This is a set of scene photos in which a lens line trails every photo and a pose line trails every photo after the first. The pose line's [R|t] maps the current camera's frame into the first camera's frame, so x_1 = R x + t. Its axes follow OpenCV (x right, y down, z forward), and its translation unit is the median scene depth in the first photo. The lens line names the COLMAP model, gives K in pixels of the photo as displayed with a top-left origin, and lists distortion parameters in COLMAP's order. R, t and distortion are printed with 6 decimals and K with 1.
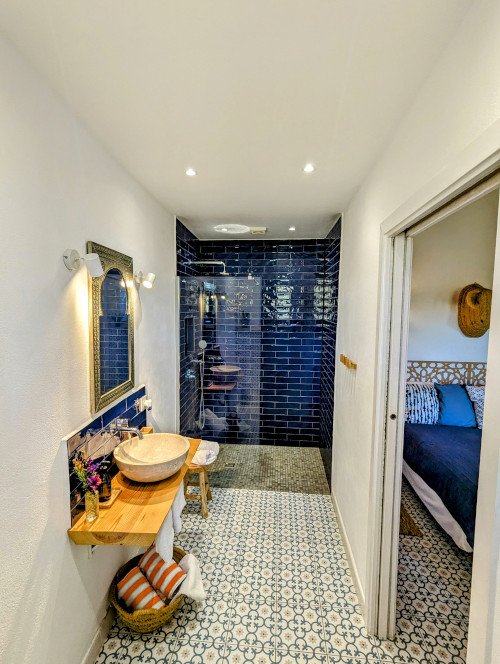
lens RADIAL K [[316.5, 0, 253.4], [0, 316.5, 333.0], [0, 0, 1]] dist [0.003862, -0.000370]
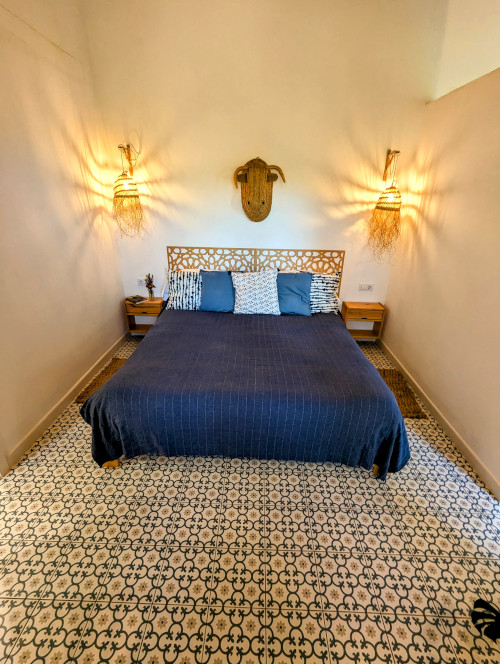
lens RADIAL K [[316.5, 0, 250.0], [0, 316.5, 333.1], [0, 0, 1]] dist [0.003862, -0.000370]
pose [[0.998415, -0.015810, 0.054014, 0.608423], [-0.003046, 0.943142, 0.332375, 0.013347], [-0.056198, -0.332012, 0.941599, -0.007899]]
